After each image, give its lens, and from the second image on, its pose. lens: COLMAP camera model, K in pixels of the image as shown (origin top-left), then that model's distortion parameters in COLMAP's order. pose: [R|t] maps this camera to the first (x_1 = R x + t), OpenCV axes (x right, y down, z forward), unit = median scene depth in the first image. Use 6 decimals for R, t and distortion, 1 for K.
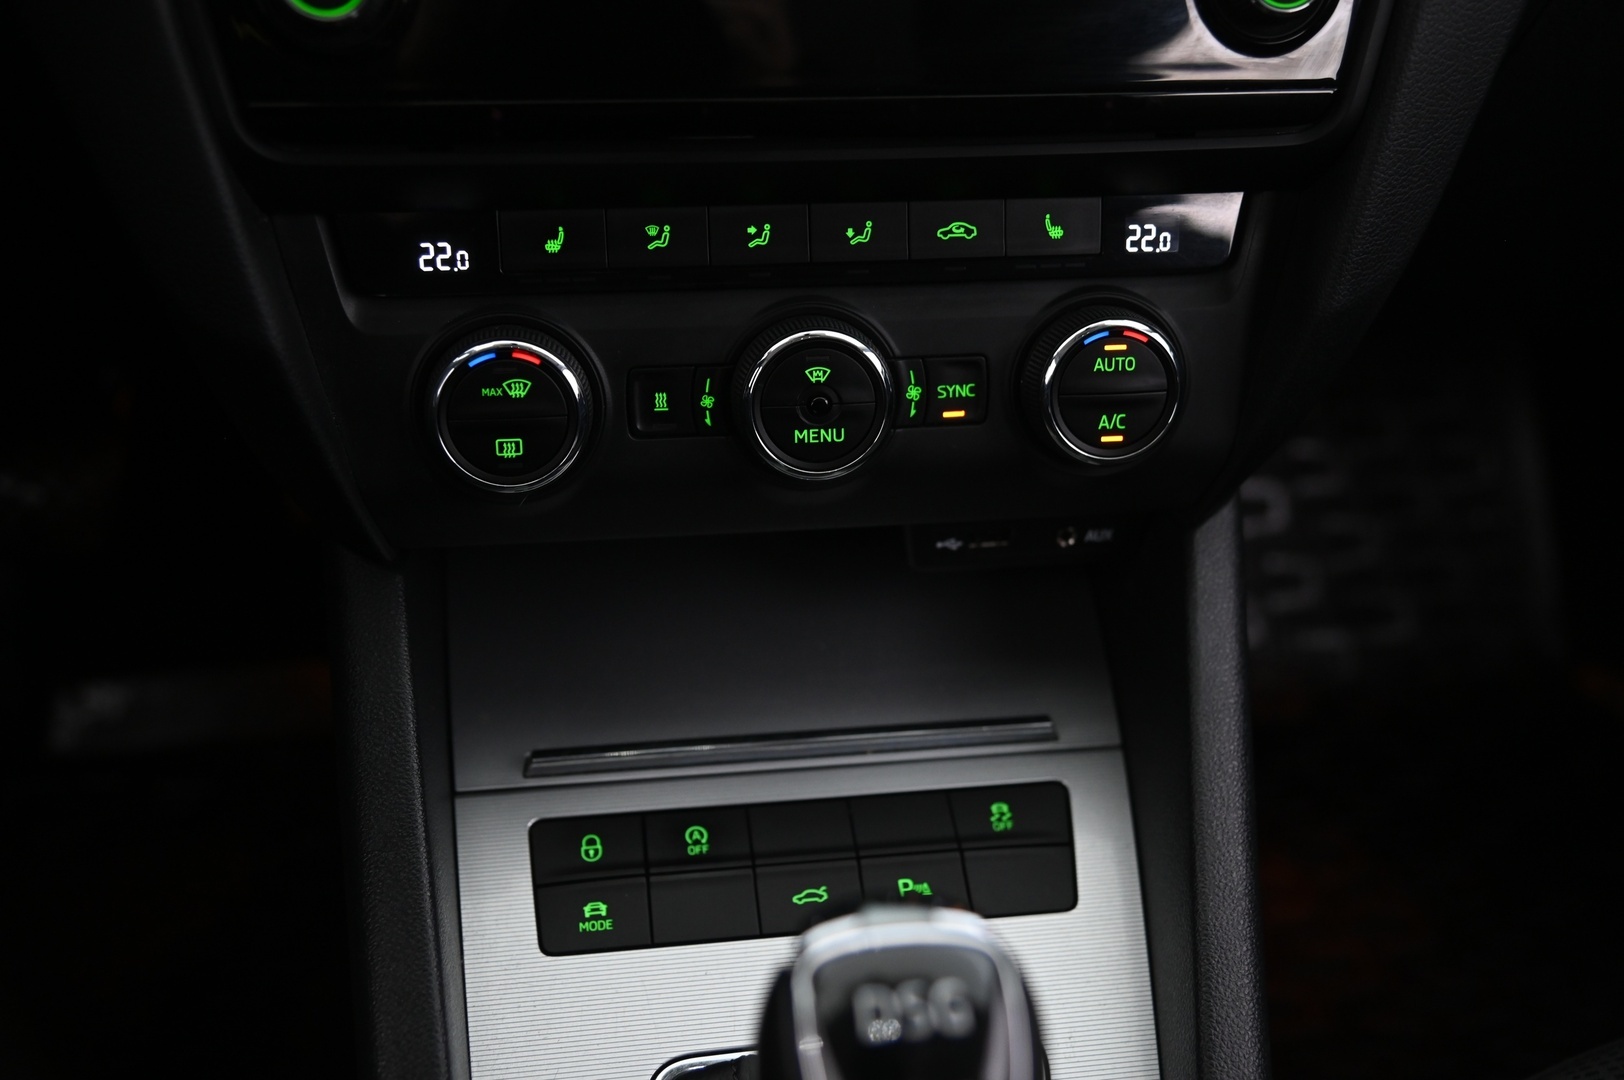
lens RADIAL K [[1707.7, 0, 812.0], [0, 1707.7, 540.0], [0, 0, 1]] dist [0.026370, 0.031298]
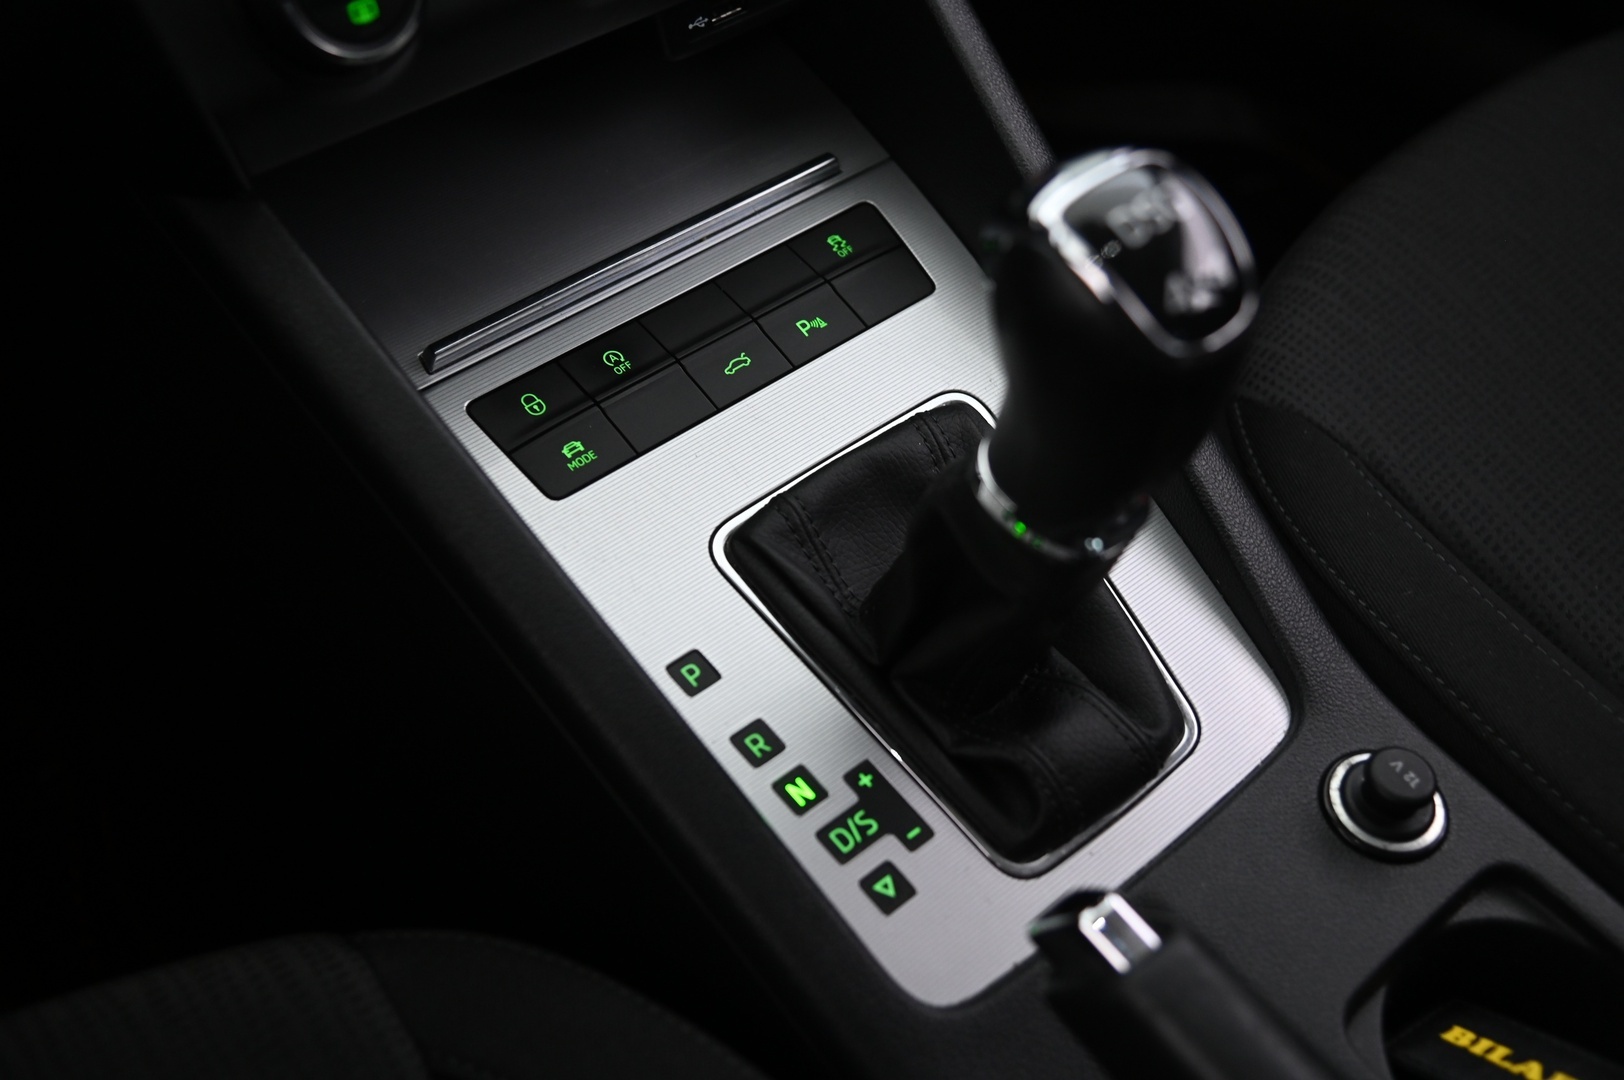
lens RADIAL K [[1707.7, 0, 812.0], [0, 1707.7, 540.0], [0, 0, 1]] dist [0.026370, 0.031298]
pose [[0.839462, -0.413021, 0.353153, -0.415478], [0.343149, 0.906806, 0.244850, 0.064530], [-0.421369, -0.084358, 0.902957, -0.007573]]
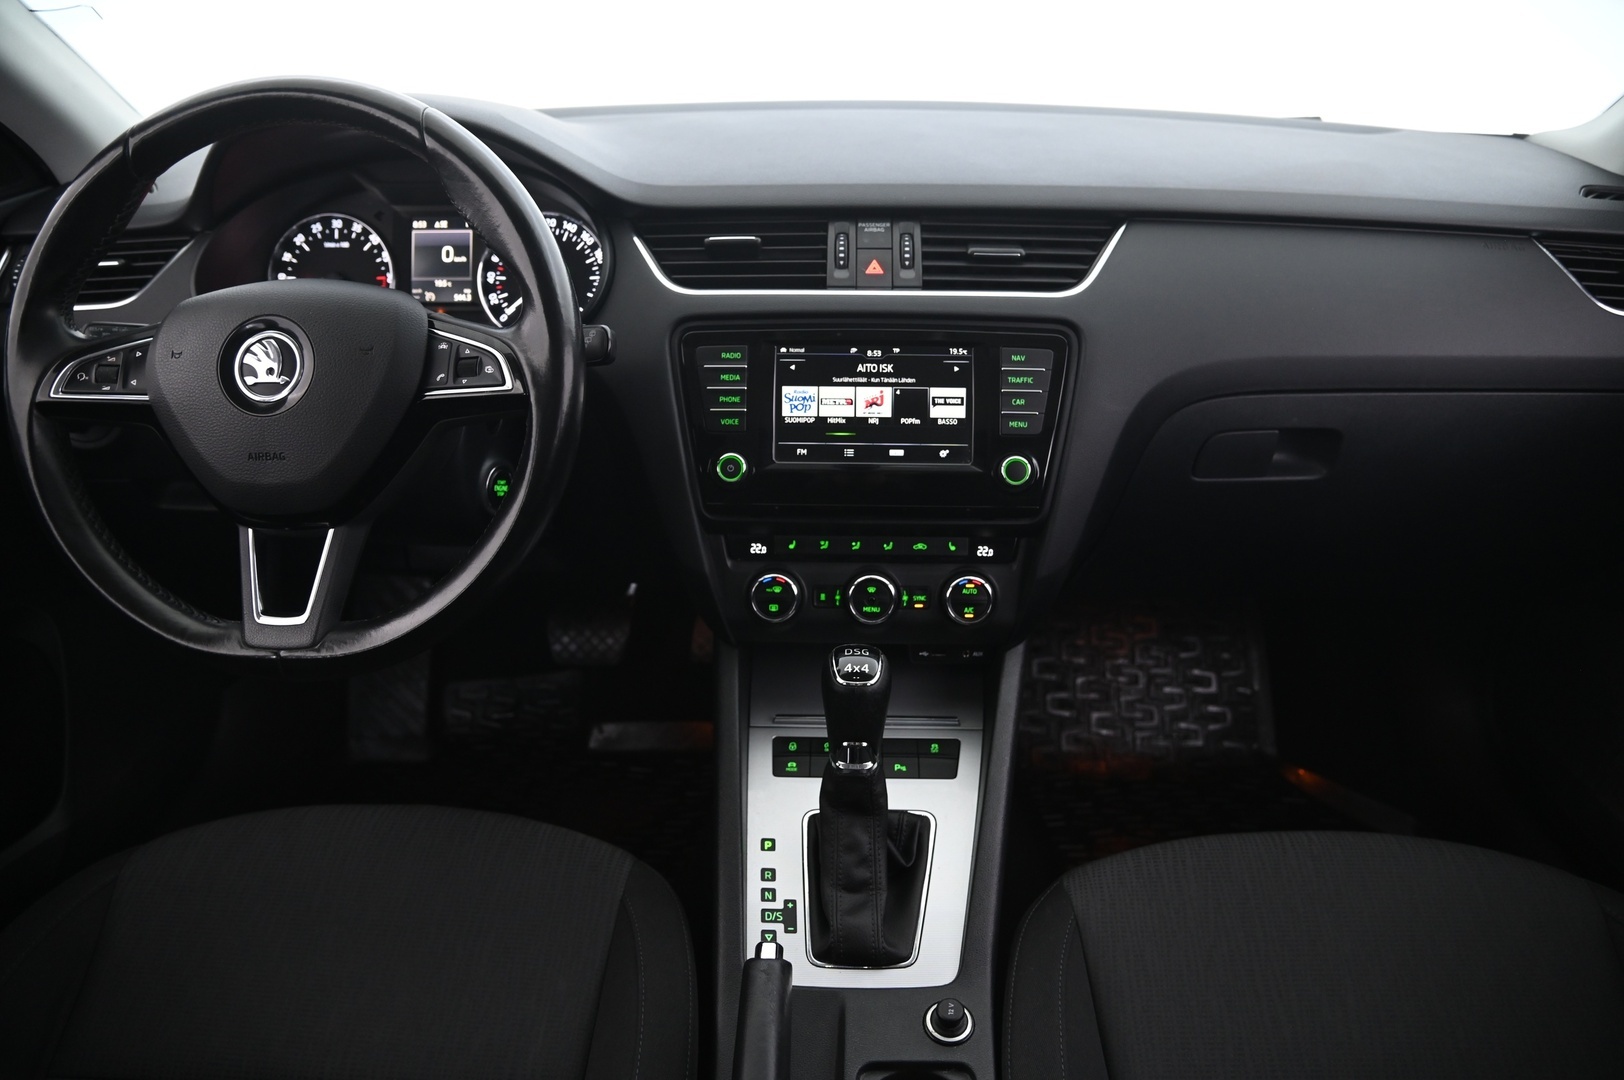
lens RADIAL K [[1097.6, 0, 812.0], [0, 1097.6, 540.0], [0, 0, 1]] dist [-0.124872, 0.071446]
pose [[0.983827, 0.036077, -0.175450, 0.240503], [-0.066790, 0.982753, -0.172442, 0.164540], [0.166203, 0.181371, 0.969268, -0.966762]]
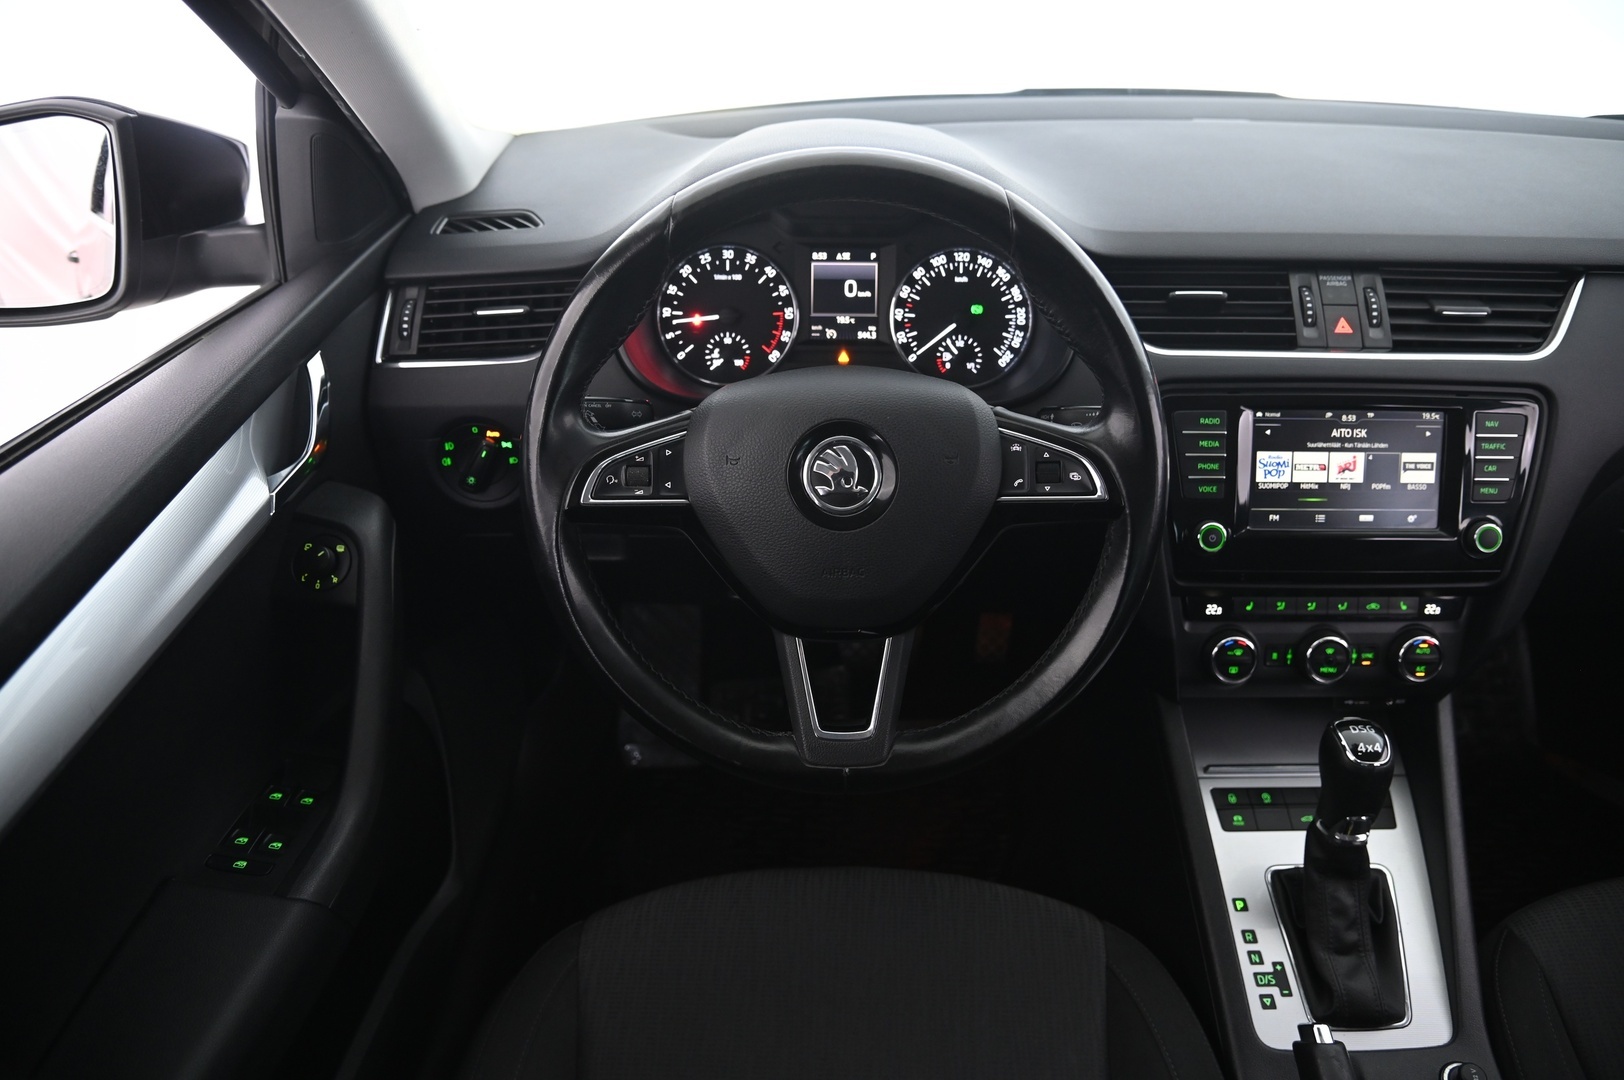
lens RADIAL K [[1097.6, 0, 812.0], [0, 1097.6, 540.0], [0, 0, 1]] dist [-0.124872, 0.071446]
pose [[0.985183, 0.041921, -0.166305, -0.608020], [-0.055258, 0.995545, -0.076393, -0.095169], [0.162361, 0.084451, 0.983111, -1.098299]]
